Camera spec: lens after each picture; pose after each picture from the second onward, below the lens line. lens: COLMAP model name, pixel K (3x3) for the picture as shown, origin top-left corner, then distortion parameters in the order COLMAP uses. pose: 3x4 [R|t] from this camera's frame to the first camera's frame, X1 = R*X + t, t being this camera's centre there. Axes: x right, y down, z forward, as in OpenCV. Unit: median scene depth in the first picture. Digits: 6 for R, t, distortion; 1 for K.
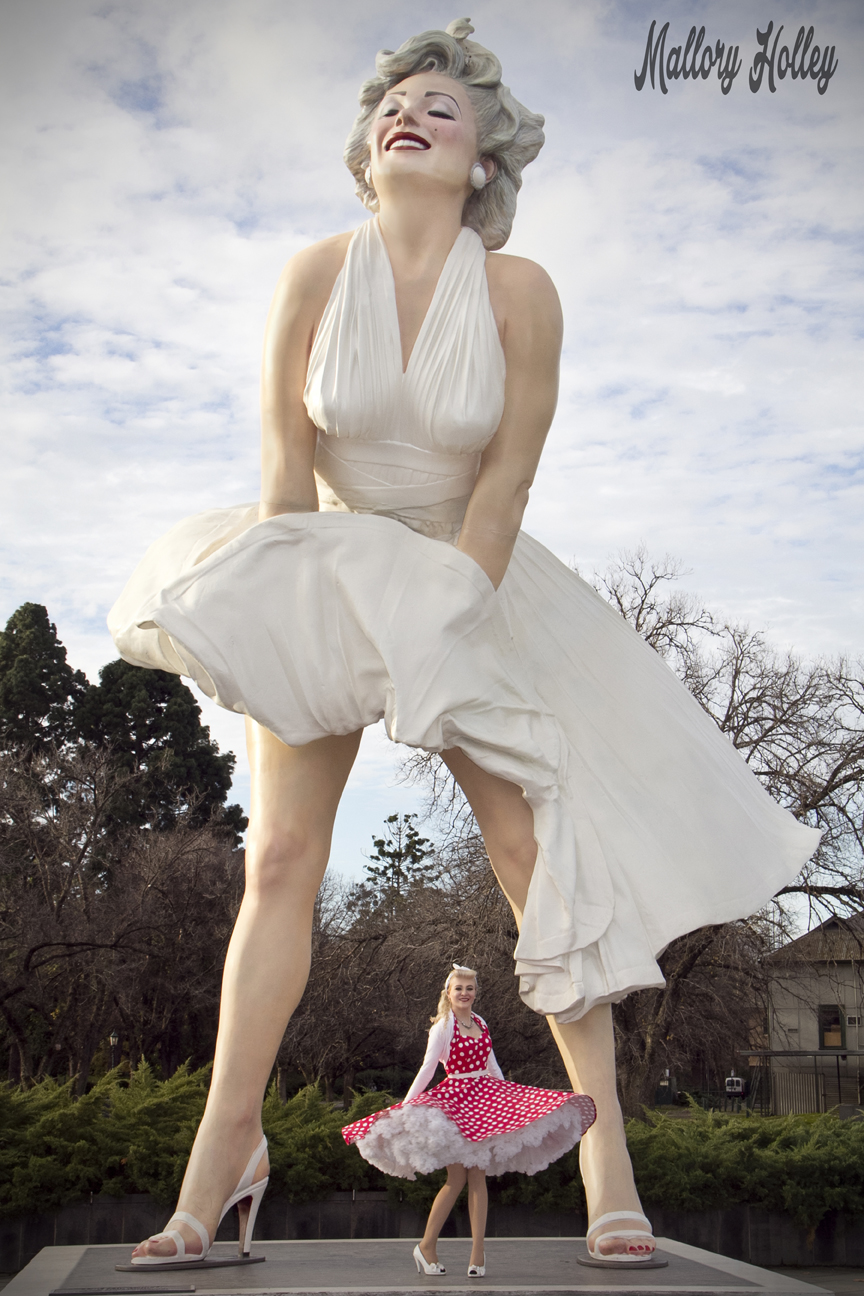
lens RADIAL K [[2250.8, 0, 469.2], [0, 2250.8, 696.8], [0, 0, 1]] dist [0.229028, 0.188988]
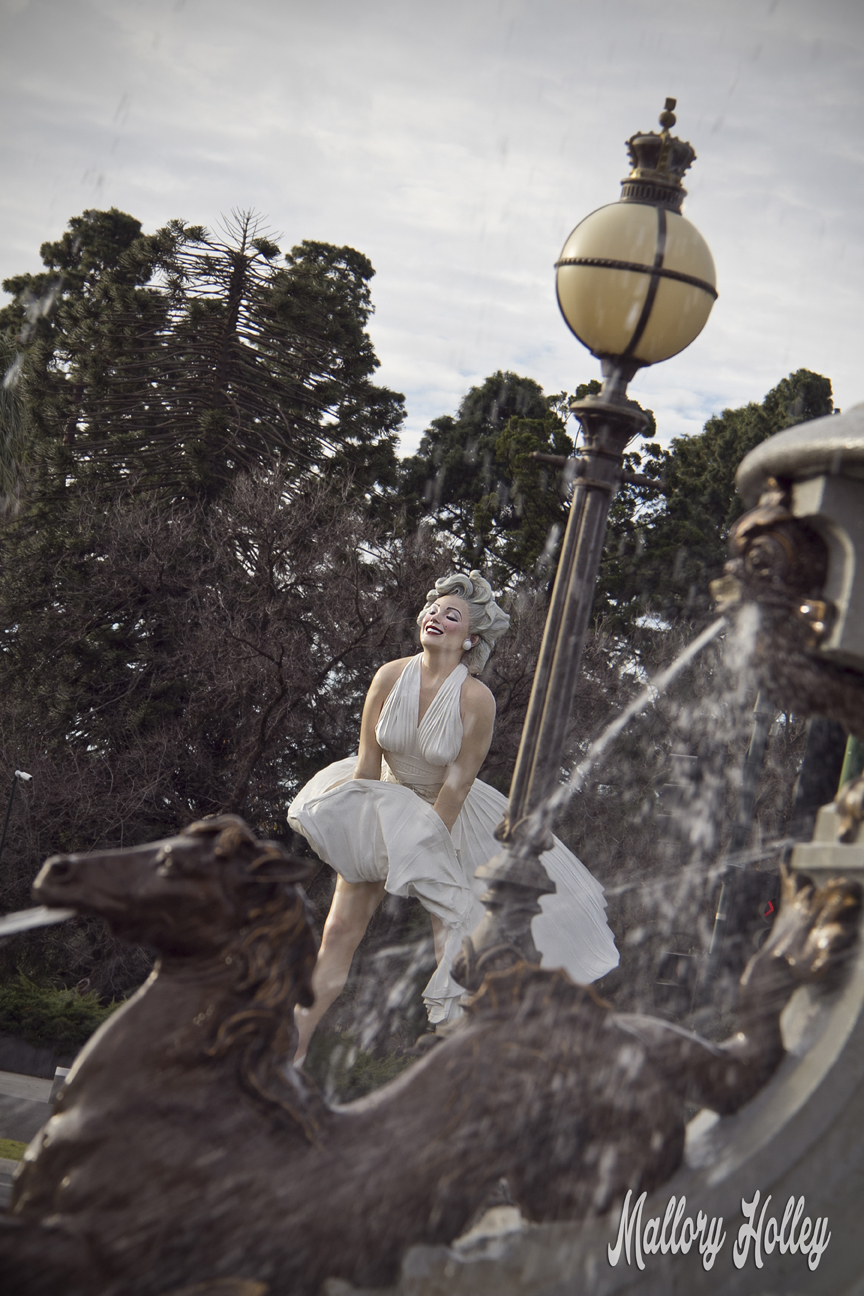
lens RADIAL K [[4887.1, 0, 432.0], [0, 4887.1, 648.0], [0, 0, 1]] dist [1.175606, 1.887482]
pose [[0.942037, 0.165587, -0.291799, 1.342805], [-0.151729, 0.985964, 0.069664, -0.544514], [0.299239, -0.021352, 0.953939, -3.501610]]
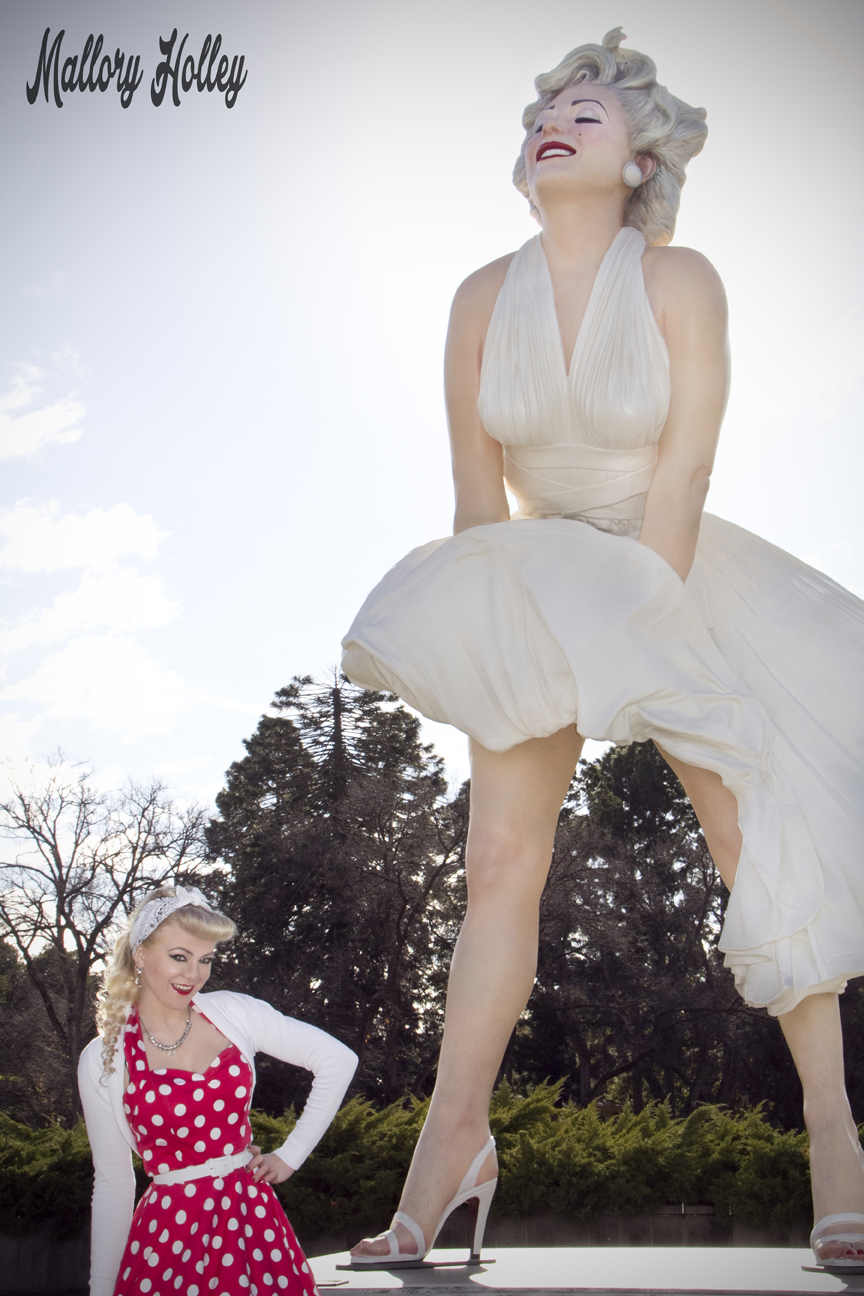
lens RADIAL K [[1992.5, 0, 463.8], [0, 1992.5, 678.0], [0, 0, 1]] dist [0.140140, 0.555475]
pose [[0.952306, -0.088661, -0.291982, 0.172144], [0.071547, 0.995061, -0.068803, 0.049314], [0.296640, 0.044631, 0.953946, 0.132879]]
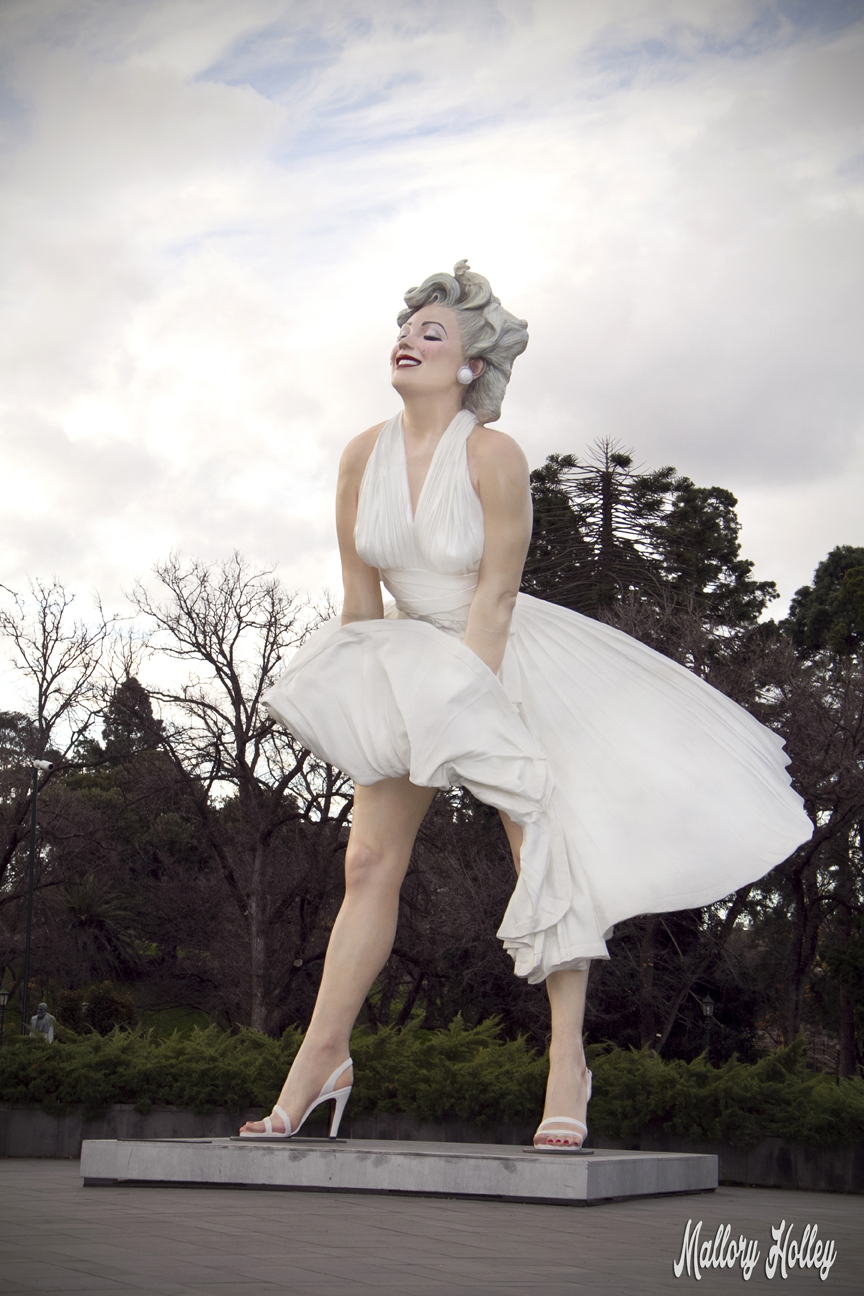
lens RADIAL K [[2904.0, 0, 451.9], [0, 2904.0, 694.2], [0, 0, 1]] dist [0.456531, 0.391068]
pose [[0.902443, -0.028593, -0.429859, 0.749135], [0.042901, 0.998800, 0.023628, -0.075582], [0.428668, -0.039764, 0.902587, -0.614472]]
